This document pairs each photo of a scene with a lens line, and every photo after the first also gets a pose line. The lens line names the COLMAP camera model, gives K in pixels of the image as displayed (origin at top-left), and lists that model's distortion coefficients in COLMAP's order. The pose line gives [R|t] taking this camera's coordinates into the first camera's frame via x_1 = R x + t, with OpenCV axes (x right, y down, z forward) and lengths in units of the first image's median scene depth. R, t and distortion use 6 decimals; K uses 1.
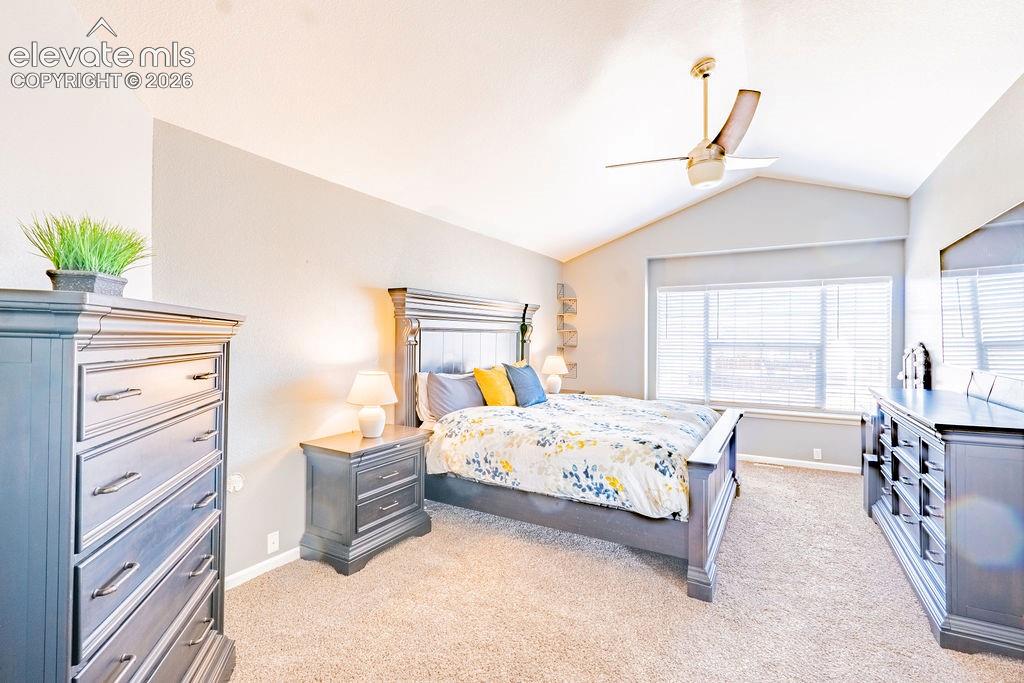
lens RADIAL K [[465.7, 0, 513.9], [0, 465.7, 338.7], [0, 0, 1]] dist [-0.007662, 0.001039]
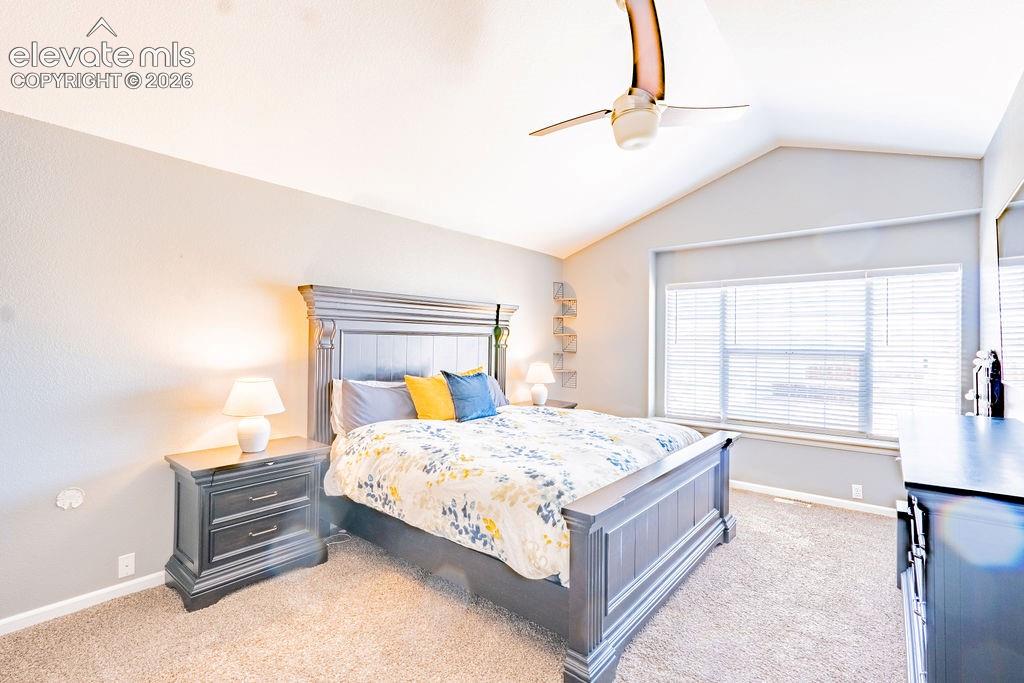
lens RADIAL K [[465.7, 0, 510.9], [0, 465.7, 339.2], [0, 0, 1]] dist [-0.007662, 0.001039]
pose [[0.986364, 0.003688, -0.164537, 0.266053], [-0.005461, 0.999932, -0.010323, 0.002209], [0.164488, 0.011080, 0.986317, 0.164255]]
